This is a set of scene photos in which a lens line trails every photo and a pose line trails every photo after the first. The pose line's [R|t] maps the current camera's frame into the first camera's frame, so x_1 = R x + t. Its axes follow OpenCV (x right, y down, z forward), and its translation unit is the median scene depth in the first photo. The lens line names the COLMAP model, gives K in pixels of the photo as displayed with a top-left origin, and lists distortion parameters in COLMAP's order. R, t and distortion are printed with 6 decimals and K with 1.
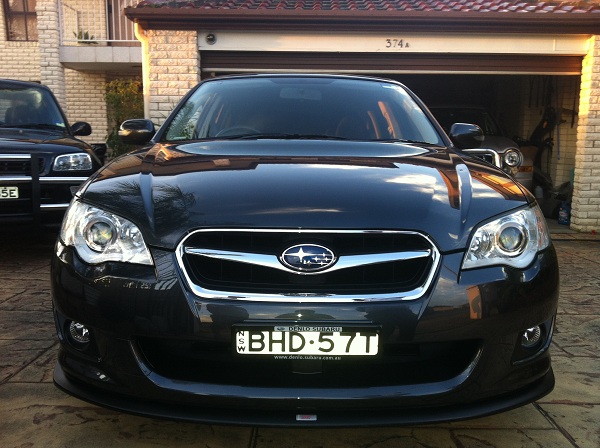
lens RADIAL K [[609.0, 0, 302.0], [0, 609.0, 218.3], [0, 0, 1]] dist [0.008554, 0.000000]
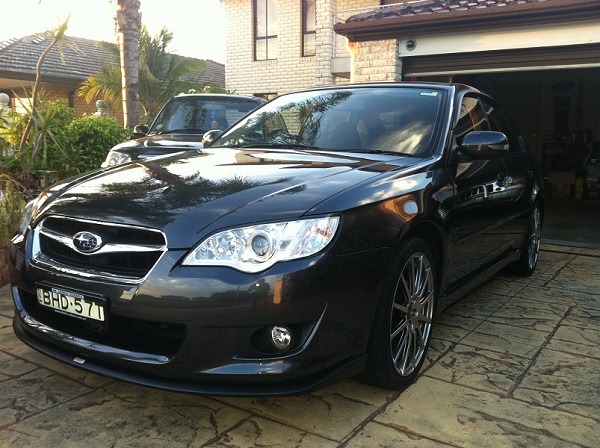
lens RADIAL K [[609.0, 0, 300.0], [0, 609.0, 228.3], [0, 0, 1]] dist [0.008554, 0.000000]
pose [[0.820946, 0.084443, -0.564727, 0.316439], [-0.073542, 0.996404, 0.042082, -0.015454], [0.566250, 0.006984, 0.824204, 0.046417]]
